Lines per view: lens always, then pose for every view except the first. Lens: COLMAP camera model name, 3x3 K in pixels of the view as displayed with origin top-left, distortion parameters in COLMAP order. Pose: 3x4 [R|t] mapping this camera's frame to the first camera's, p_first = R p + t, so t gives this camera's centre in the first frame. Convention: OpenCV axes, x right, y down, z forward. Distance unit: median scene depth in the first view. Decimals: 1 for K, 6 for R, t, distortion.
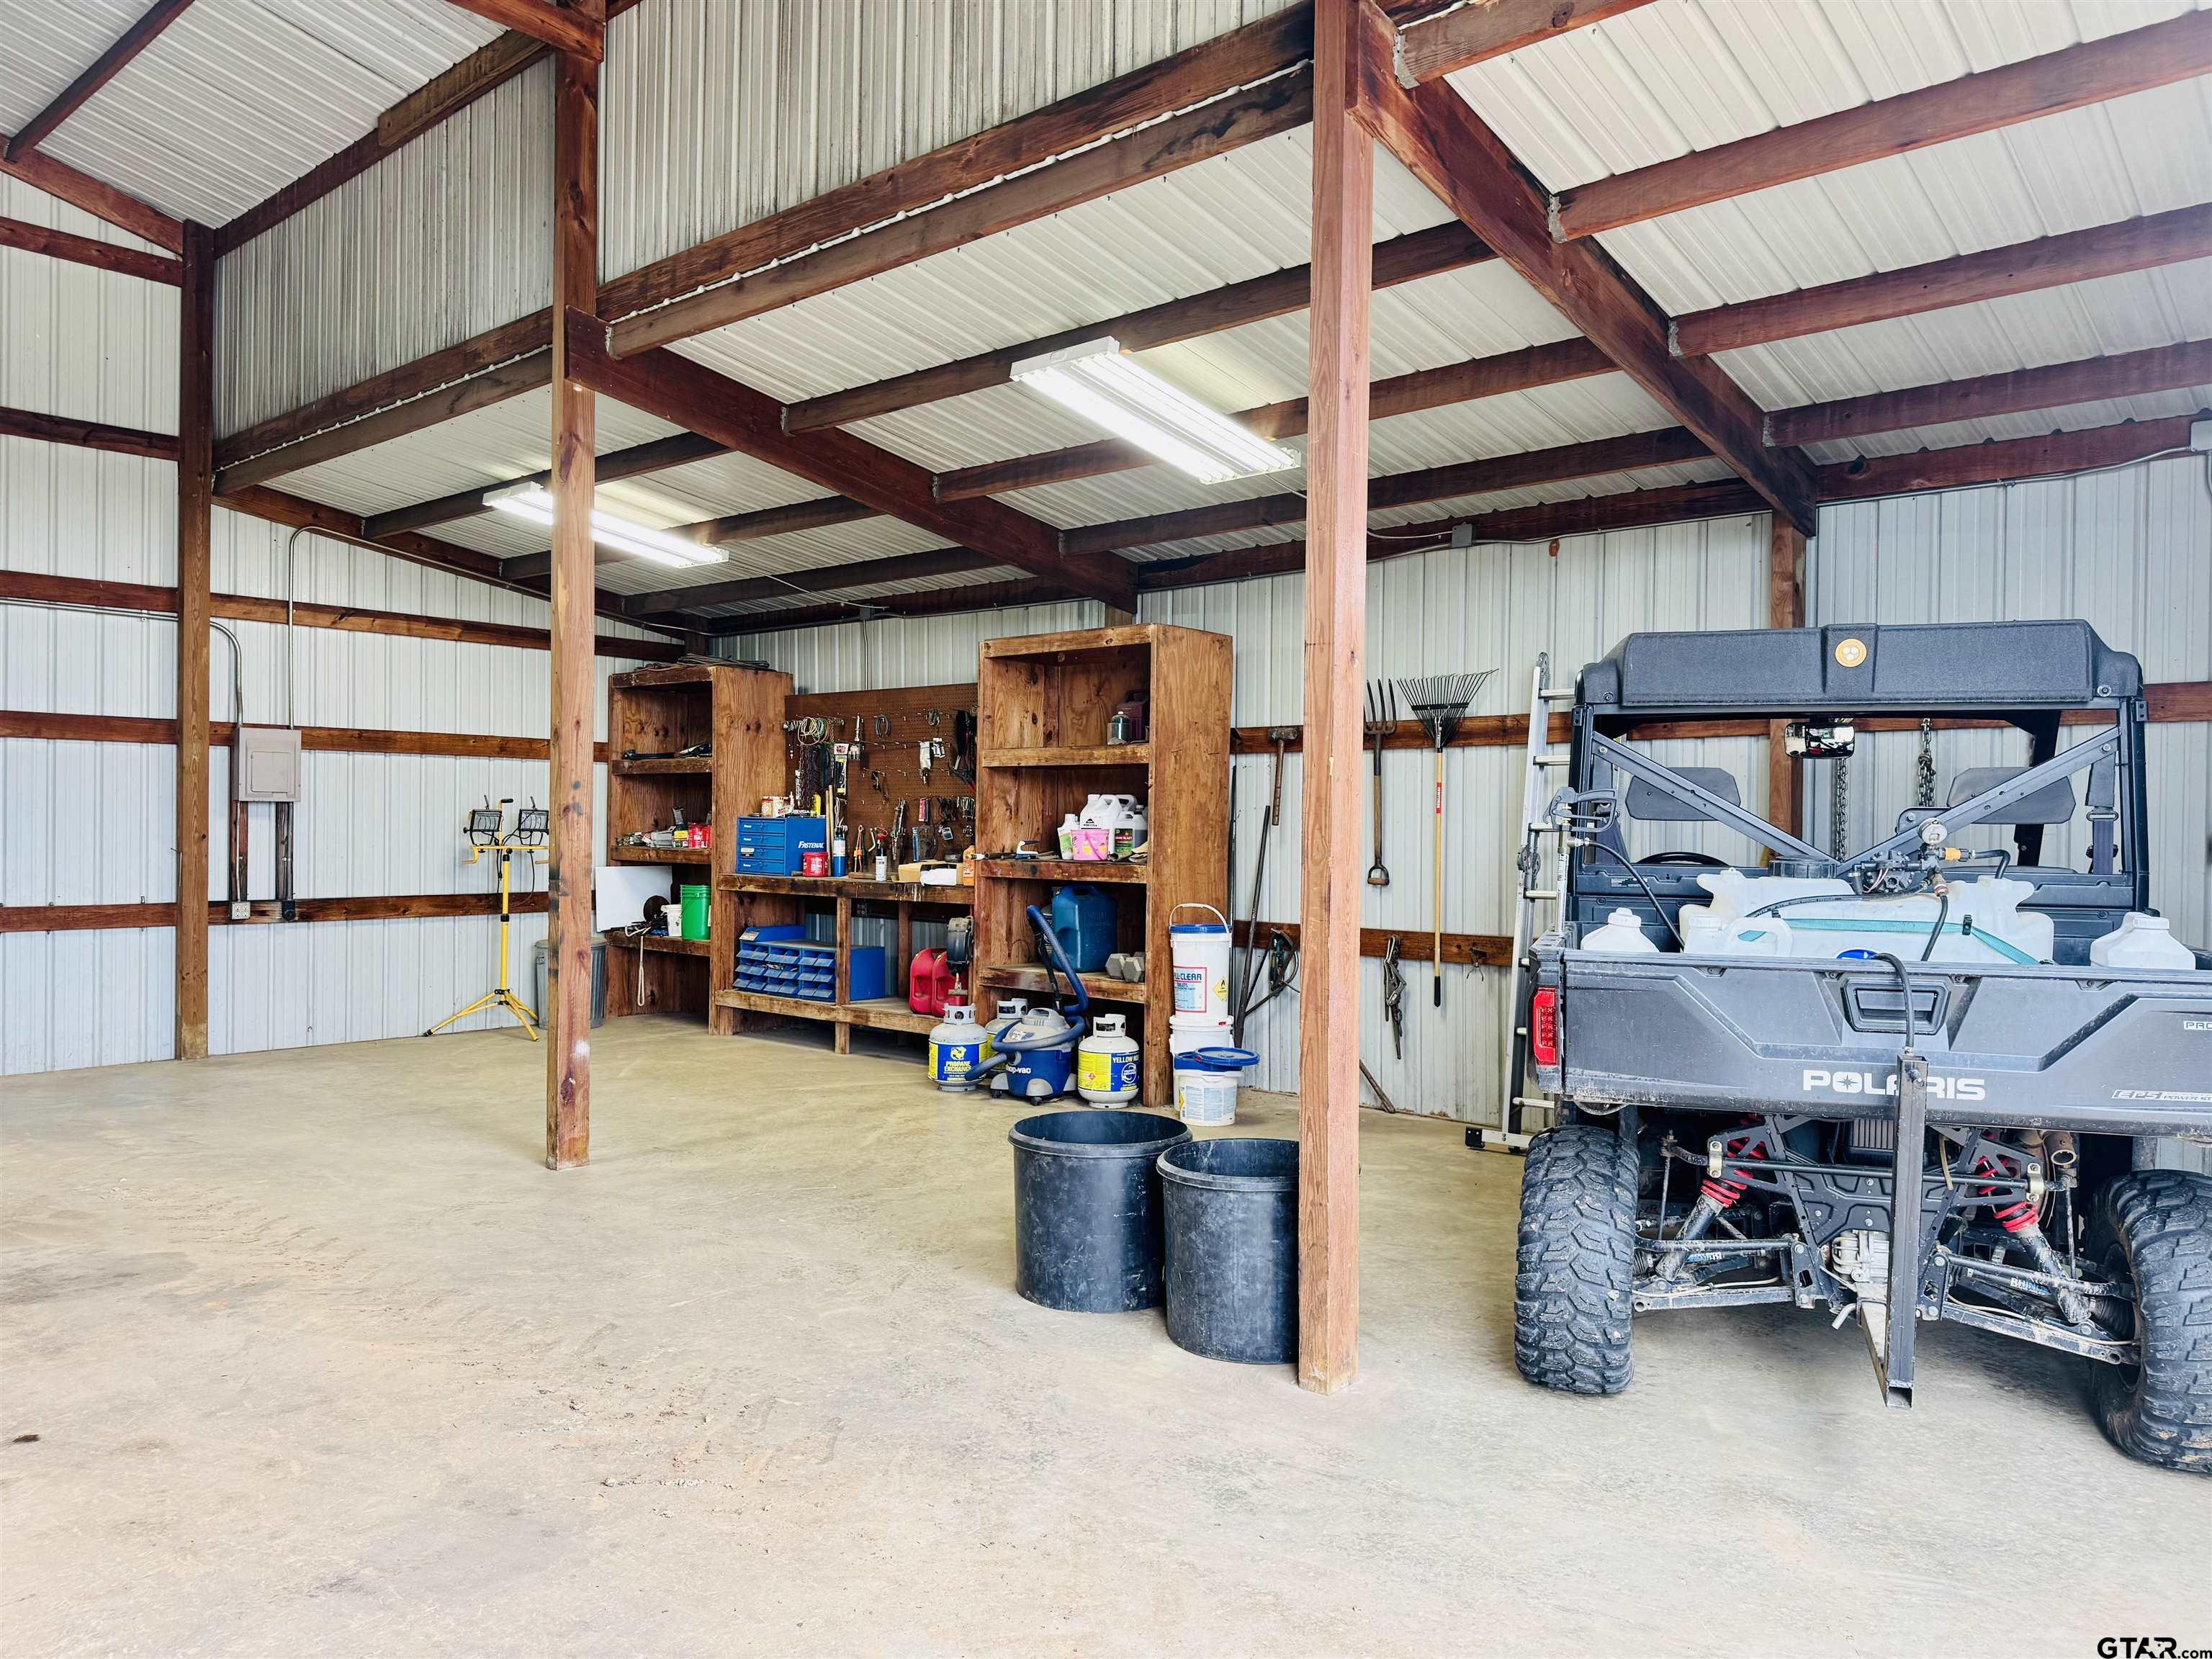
lens RADIAL K [[1624.1, 0, 1097.0], [0, 1624.1, 828.2], [0, 0, 1]] dist [0.070306, -0.103643]
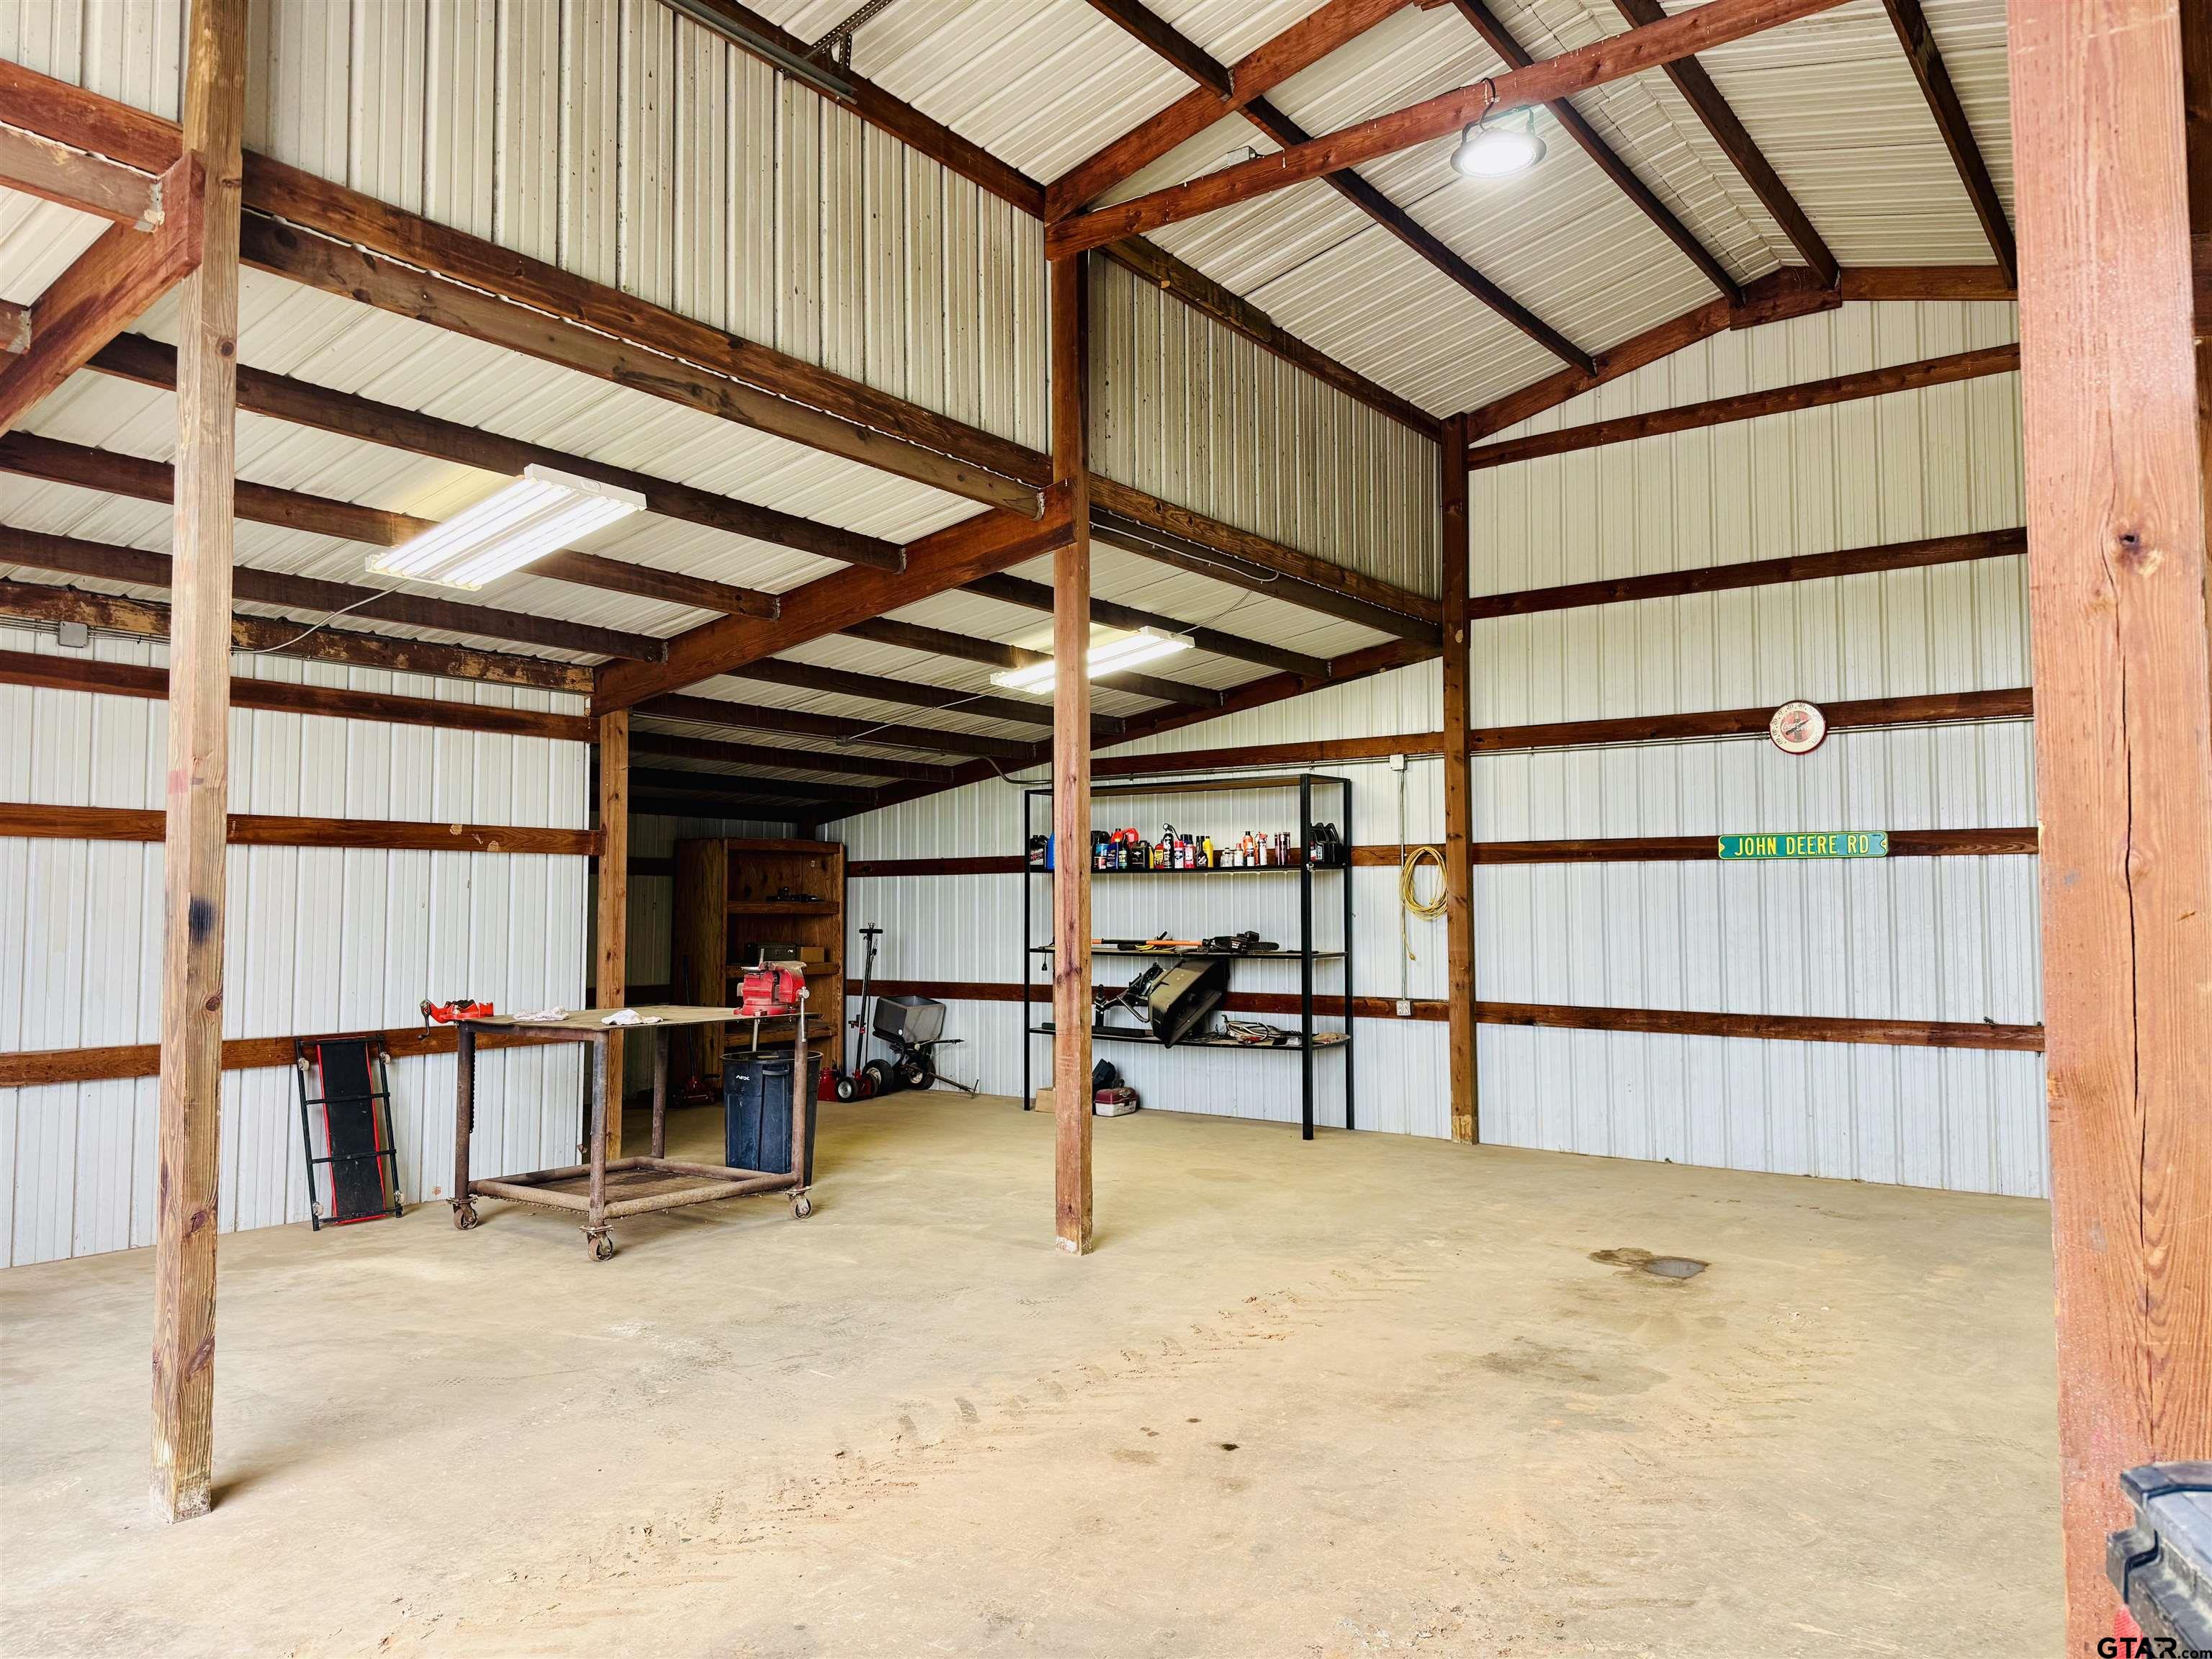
lens RADIAL K [[1624.1, 0, 1097.0], [0, 1624.1, 828.2], [0, 0, 1]] dist [0.070306, -0.103643]
pose [[0.061663, -0.054010, -0.996635, 0.483687], [-0.002520, 0.998523, -0.054268, -0.021145], [0.998094, 0.005858, 0.061435, 0.668034]]
